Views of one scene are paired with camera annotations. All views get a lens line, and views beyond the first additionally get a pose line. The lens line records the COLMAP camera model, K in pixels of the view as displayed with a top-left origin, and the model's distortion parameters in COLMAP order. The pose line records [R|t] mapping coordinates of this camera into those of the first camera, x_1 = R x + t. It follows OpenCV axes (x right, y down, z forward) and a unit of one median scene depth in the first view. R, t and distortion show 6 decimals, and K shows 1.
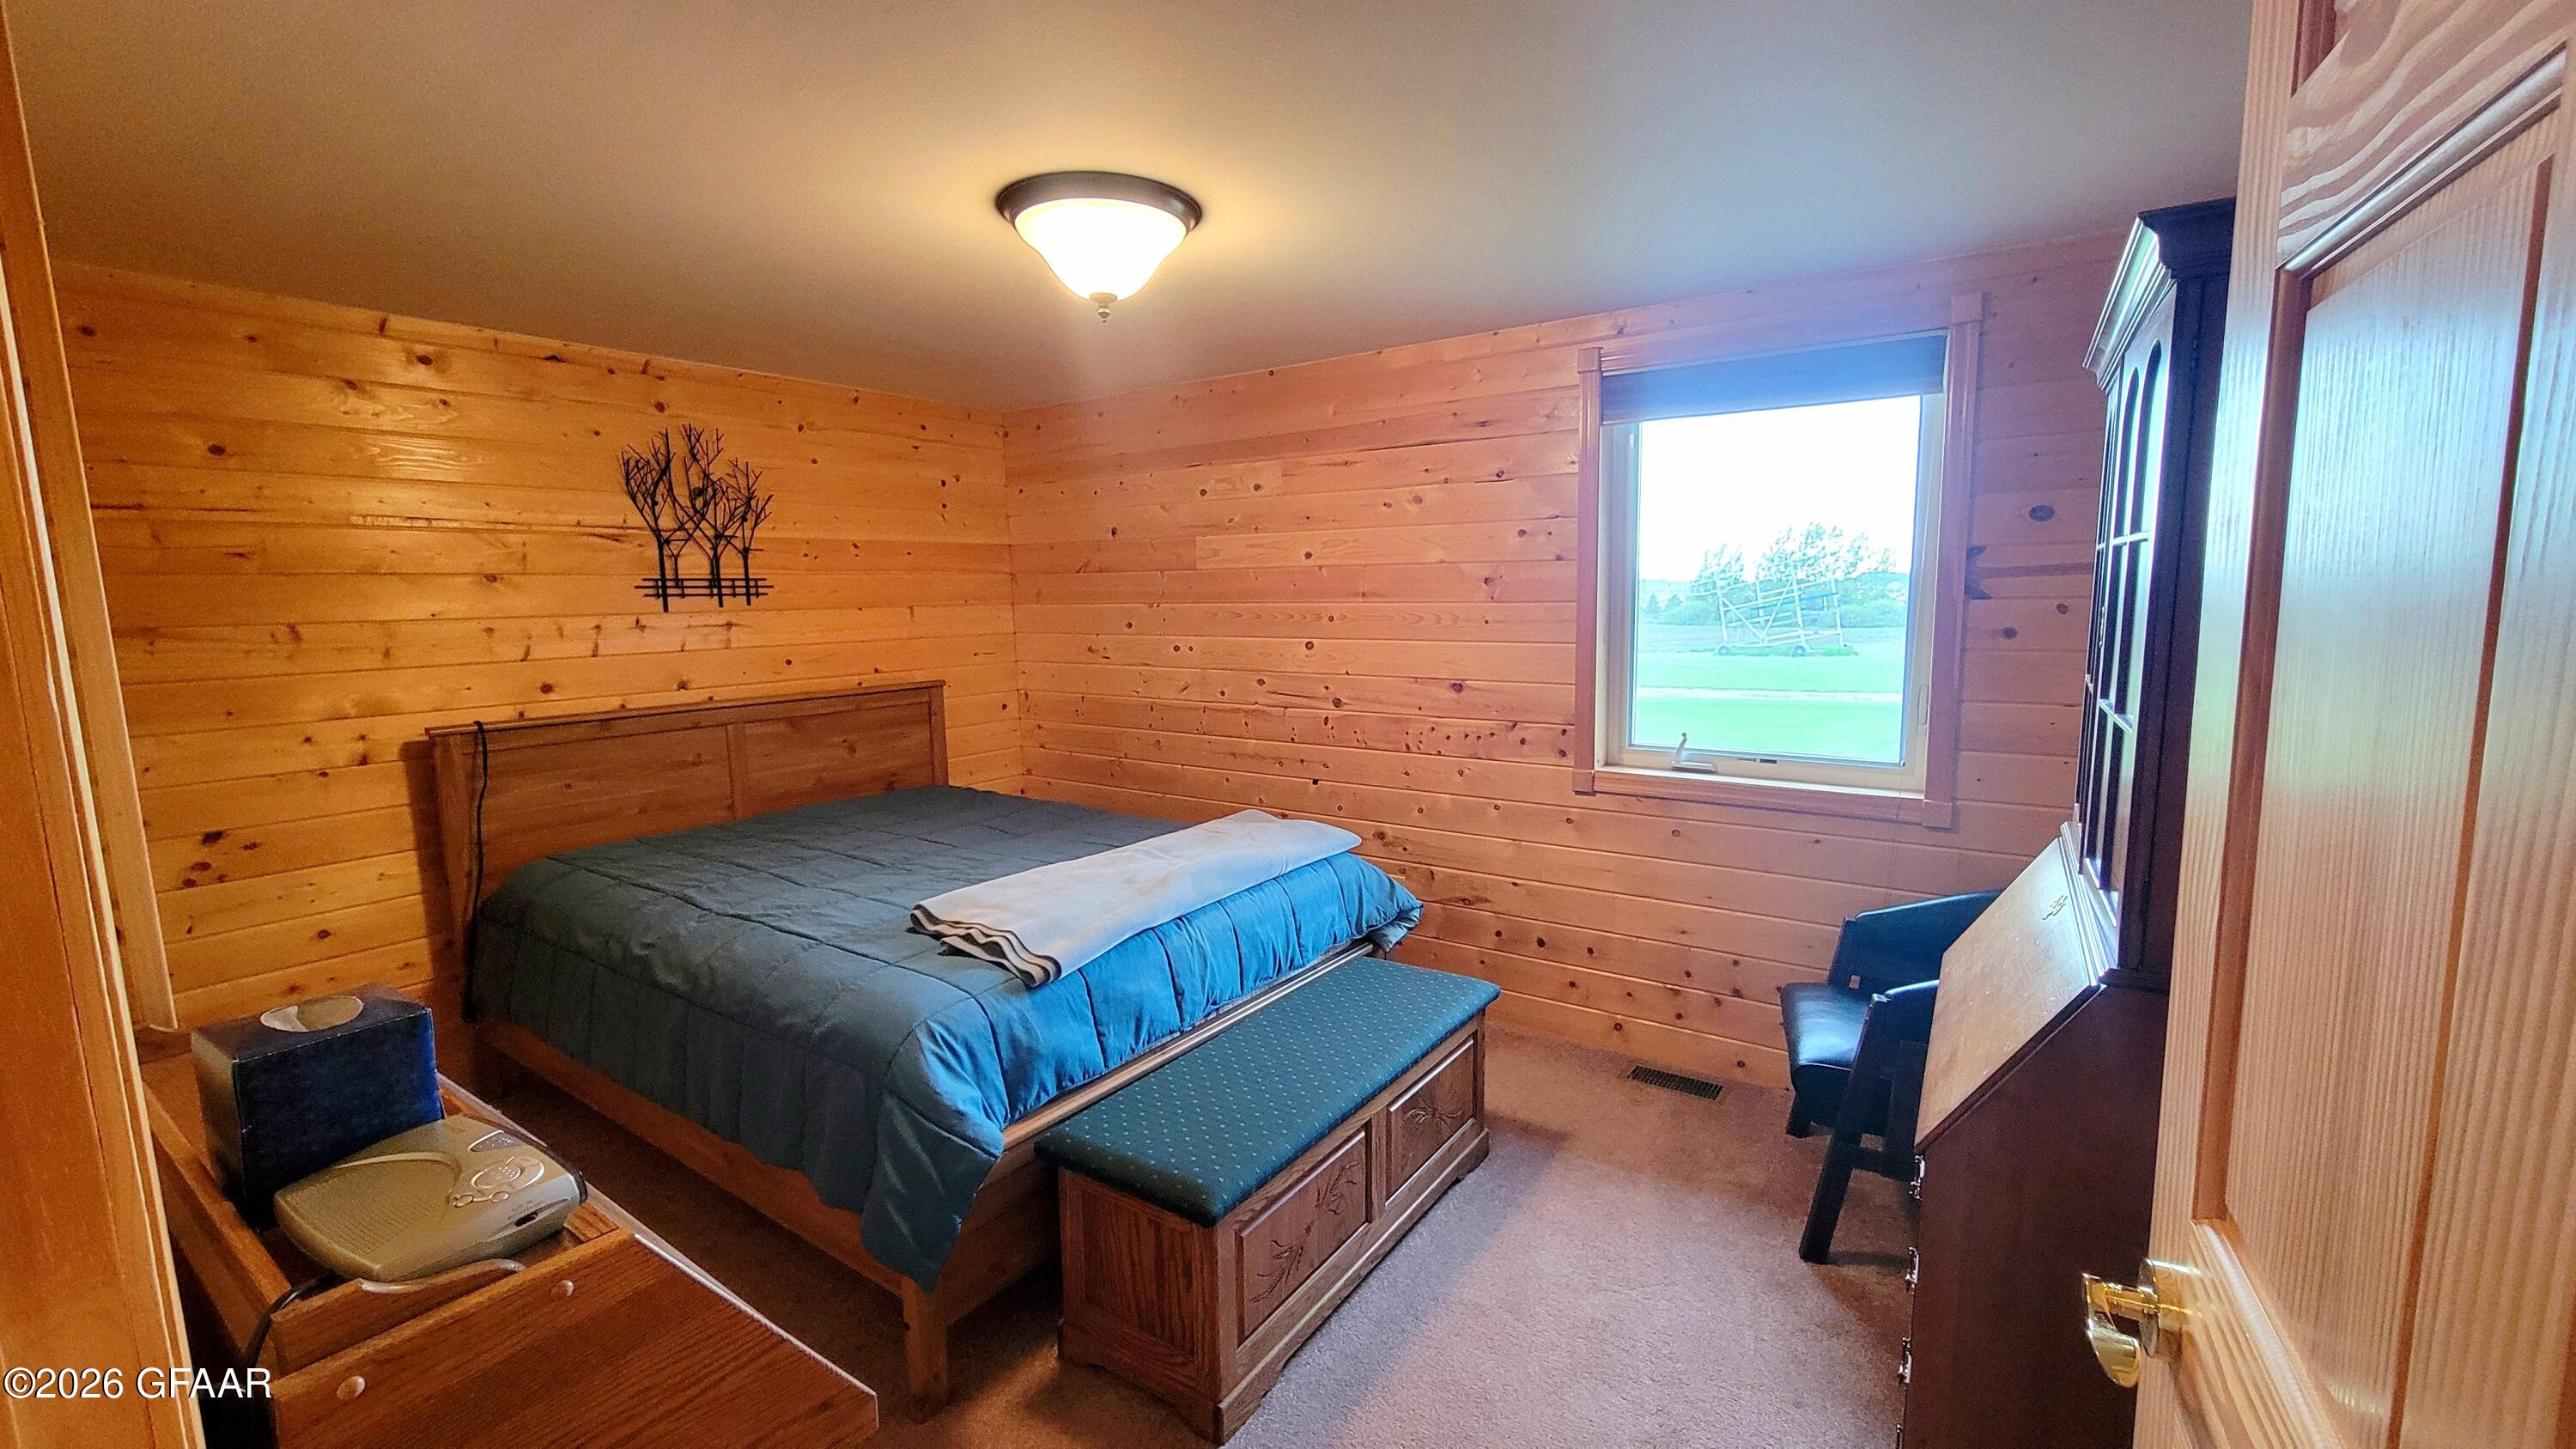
lens RADIAL K [[1051.2, 0, 1294.2], [0, 1051.2, 735.6], [0, 0, 1]] dist [-0.002316, 0.000306]
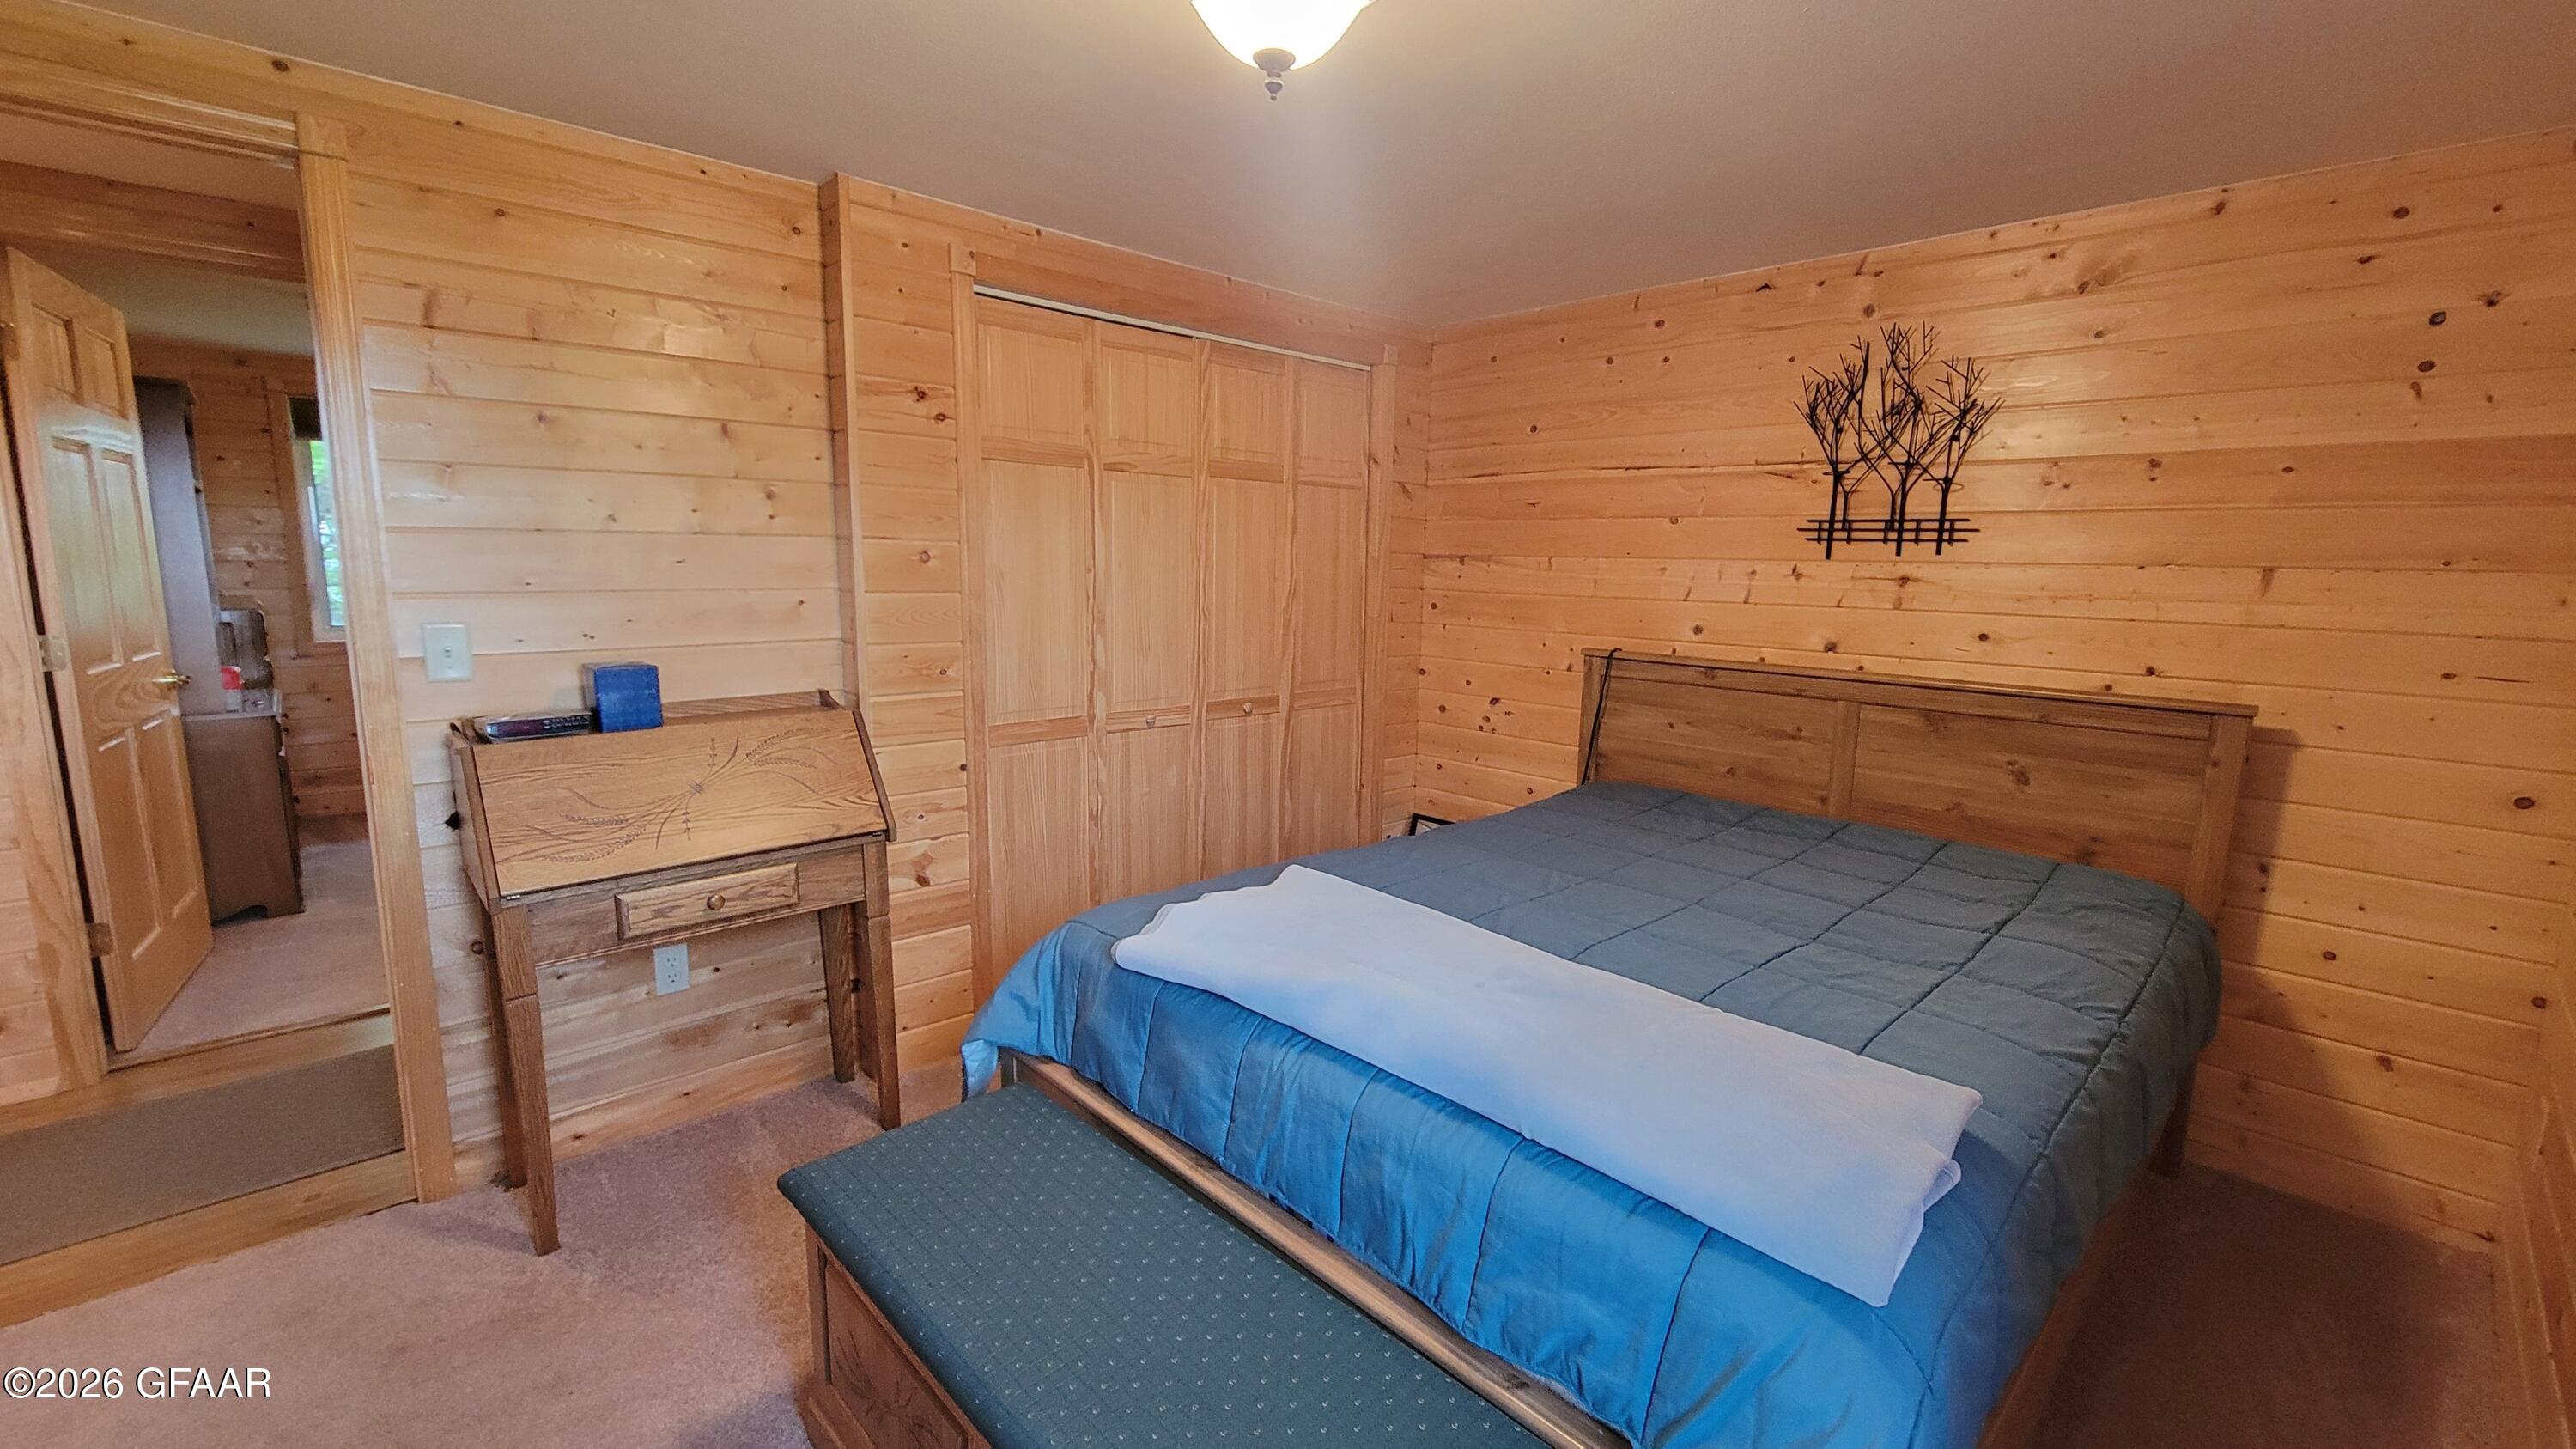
lens RADIAL K [[1051.2, 0, 1297.3], [0, 1051.2, 720.2], [0, 0, 1]] dist [-0.002316, 0.000306]
pose [[-0.186285, 0.167941, -0.968036, 0.322482], [-0.150915, 0.968699, 0.197097, -0.091985], [0.970836, 0.182807, -0.155109, 0.721472]]
